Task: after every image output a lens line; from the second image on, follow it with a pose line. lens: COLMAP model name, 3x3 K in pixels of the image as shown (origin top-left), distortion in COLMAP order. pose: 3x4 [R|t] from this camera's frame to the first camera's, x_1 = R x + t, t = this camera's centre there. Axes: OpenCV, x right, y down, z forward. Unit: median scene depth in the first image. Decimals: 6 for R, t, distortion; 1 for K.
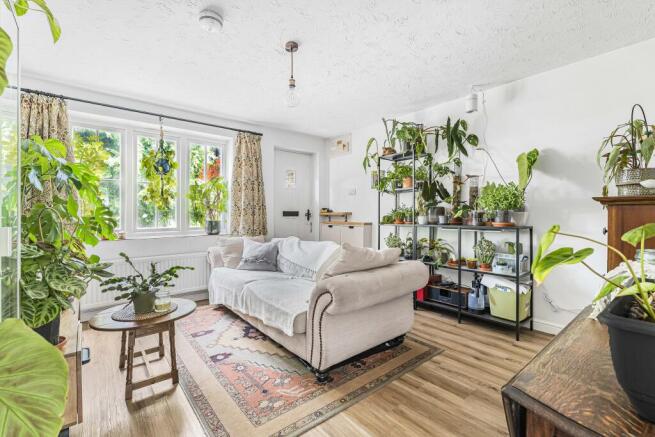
lens RADIAL K [[288.7, 0, 329.5], [0, 288.7, 220.5], [0, 0, 1]] dist [0.001860, 0.000152]
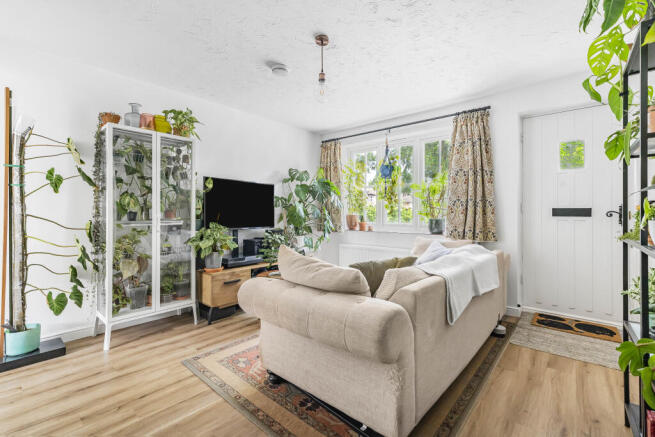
lens RADIAL K [[293.4, 0, 328.9], [0, 293.4, 214.9], [0, 0, 1]] dist [-0.001943, -0.000705]
pose [[0.163471, 0.009775, -0.986500, 0.692726], [-0.025407, 0.999661, 0.005695, -0.014998], [0.986221, 0.024133, 0.163664, 0.714581]]
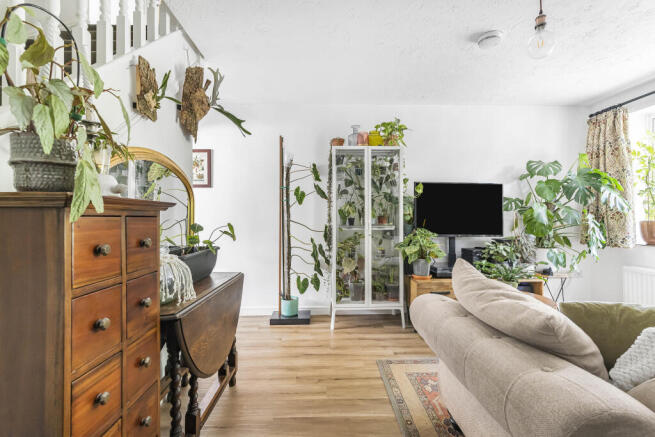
lens RADIAL K [[288.7, 0, 329.5], [0, 288.7, 220.5], [0, 0, 1]] dist [0.001860, 0.000152]
pose [[-0.619730, 0.010191, -0.784749, 0.572777], [-0.013805, 0.999619, 0.023883, -0.018854], [0.784693, 0.025634, -0.619354, 0.854727]]
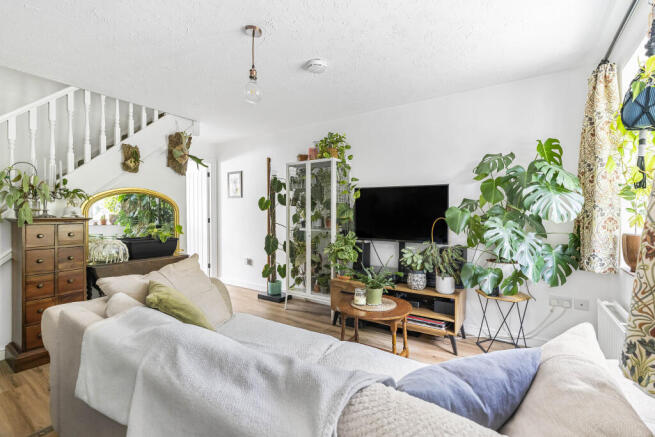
lens RADIAL K [[293.4, 0, 328.9], [0, 293.4, 214.9], [0, 0, 1]] dist [-0.001943, -0.000705]
pose [[-0.961083, 0.002473, -0.276250, -0.062200], [-0.005312, 0.999610, 0.027430, -0.065258], [0.276210, 0.027830, -0.960694, 1.539440]]
